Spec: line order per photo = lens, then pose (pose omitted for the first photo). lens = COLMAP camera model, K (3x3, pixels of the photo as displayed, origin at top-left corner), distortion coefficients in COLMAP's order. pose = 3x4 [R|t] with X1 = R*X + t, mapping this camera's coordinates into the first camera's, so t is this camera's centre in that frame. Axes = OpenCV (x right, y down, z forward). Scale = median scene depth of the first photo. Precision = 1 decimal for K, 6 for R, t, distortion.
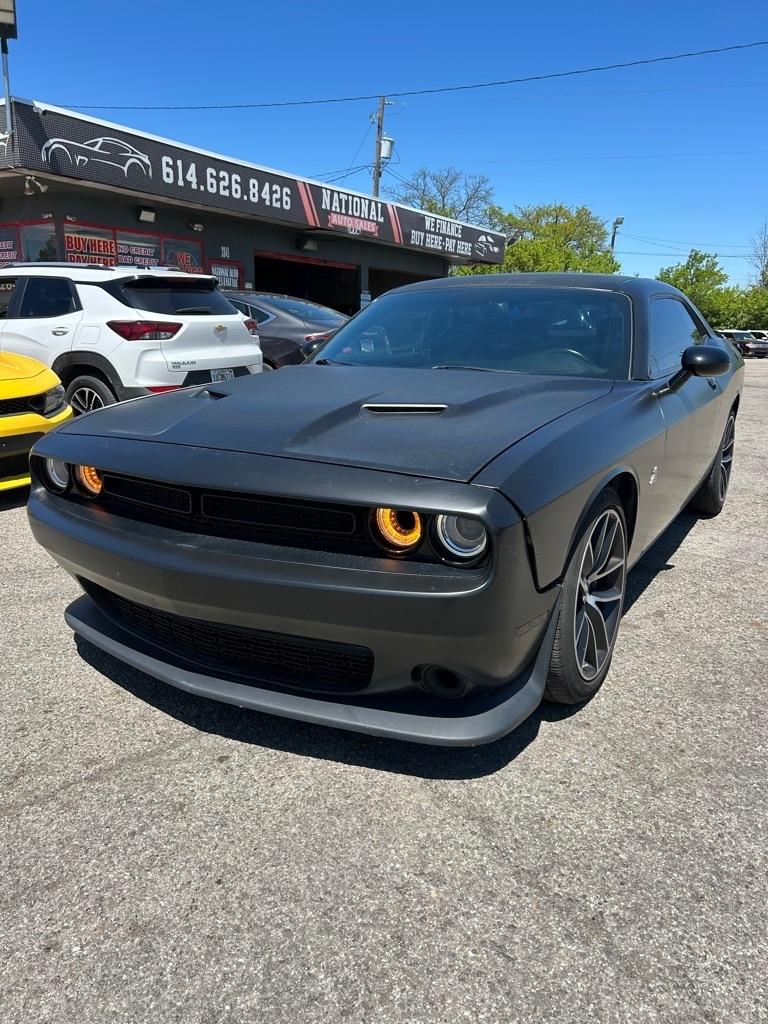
lens RADIAL K [[768.9, 0, 384.9], [0, 768.9, 515.3], [0, 0, 1]] dist [0.007228, 0.004602]
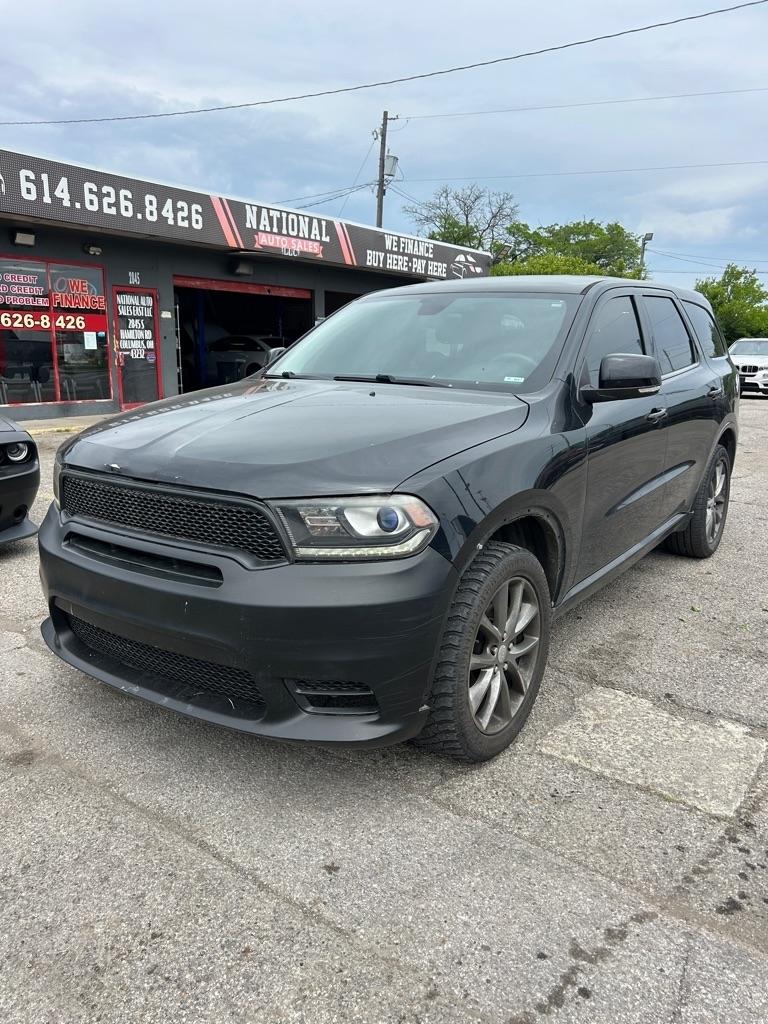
lens RADIAL K [[760.9, 0, 384.0], [0, 760.9, 512.0], [0, 0, 1]] dist [0.015738, -0.008357]
pose [[0.997562, 0.010011, -0.069070, 0.151485], [-0.011617, 0.999671, -0.022886, -0.057159], [0.068818, 0.023632, 0.997349, 0.154687]]
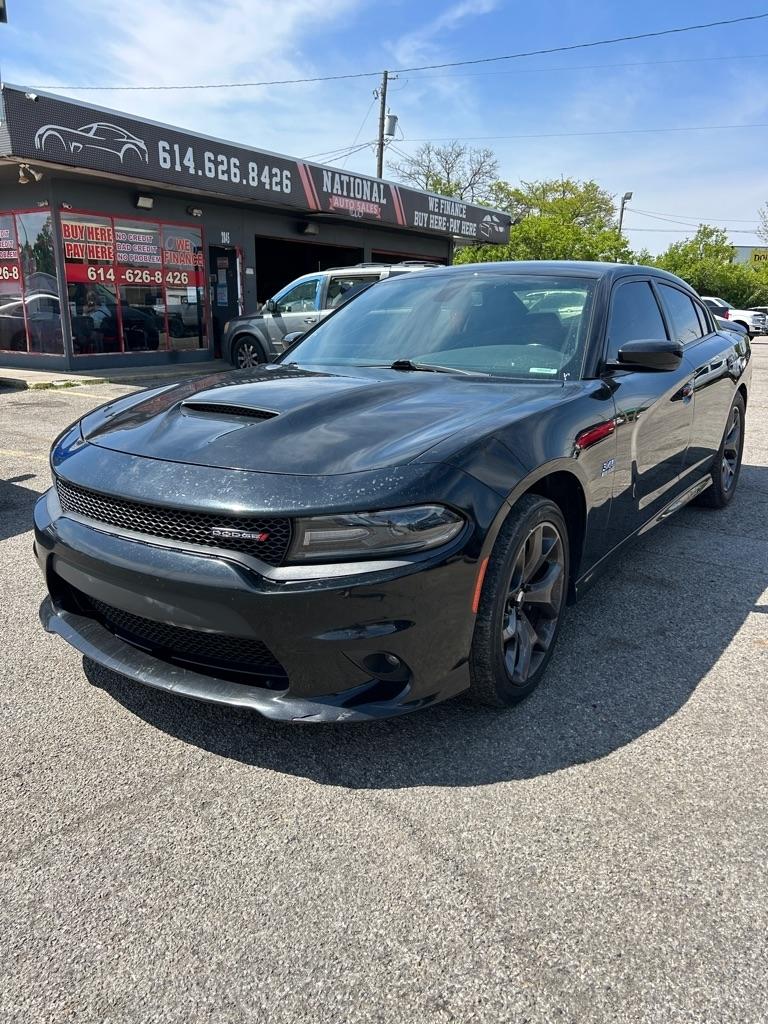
lens RADIAL K [[768.9, 0, 384.9], [0, 768.9, 515.3], [0, 0, 1]] dist [0.007228, 0.004602]
pose [[0.999930, -0.006260, -0.010060, 0.004860], [0.006540, 0.999586, 0.028021, -0.012918], [0.009881, -0.028085, 0.999557, 0.007386]]
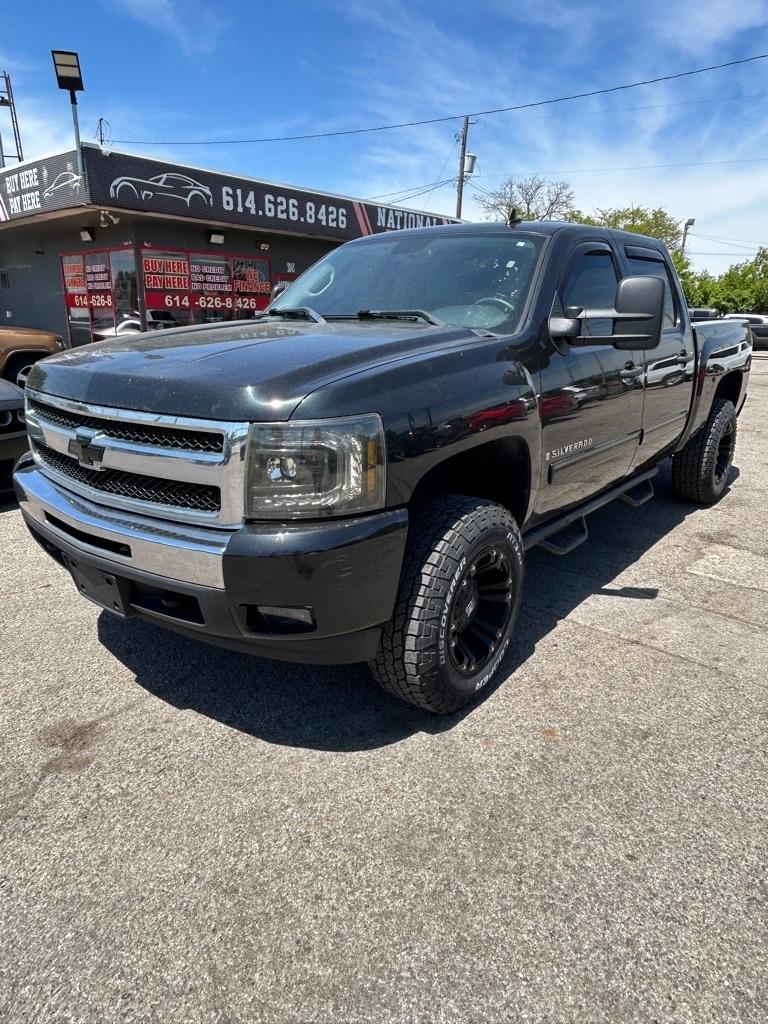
lens RADIAL K [[656.1, 0, 390.1], [0, 656.1, 508.6], [0, 0, 1]] dist [-0.009489, 0.001454]
pose [[0.989657, 0.033121, -0.139581, 0.089098], [-0.026822, 0.998546, 0.046769, -0.036821], [0.140927, -0.042542, 0.989106, 0.050997]]
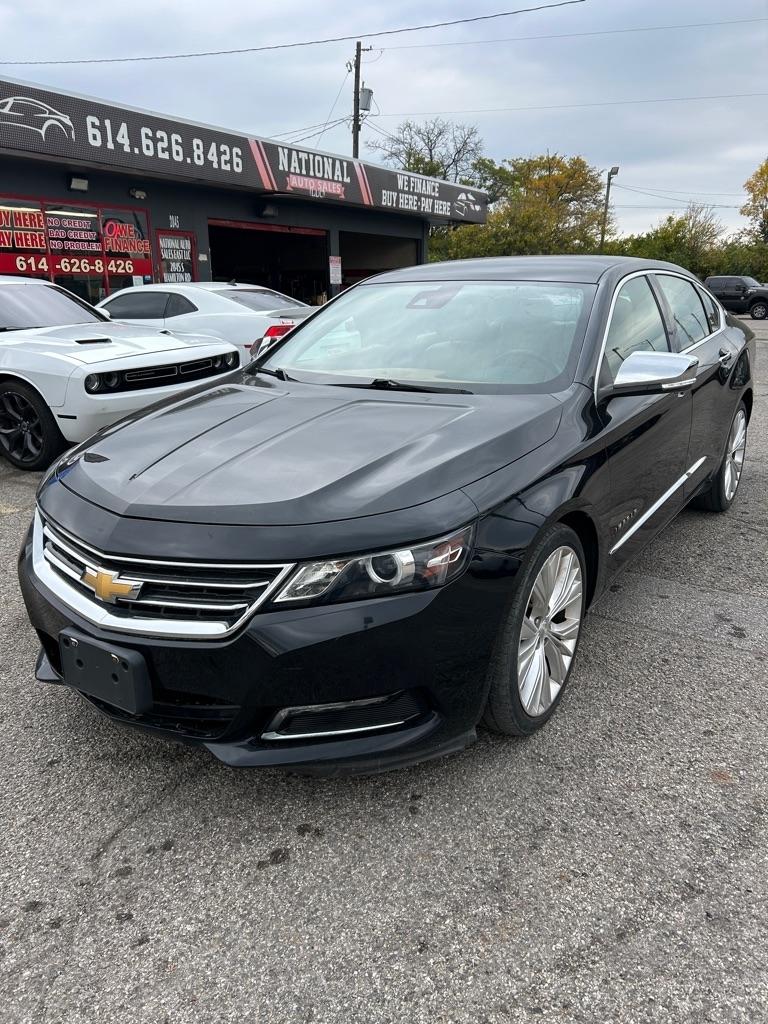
lens RADIAL K [[766.8, 0, 392.6], [0, 766.8, 518.2], [0, 0, 1]] dist [0.012798, -0.004506]
pose [[0.999648, -0.026151, 0.004461, 0.041374], [0.025864, 0.998126, 0.055450, -0.034754], [-0.005902, -0.055315, 0.998452, 0.068893]]
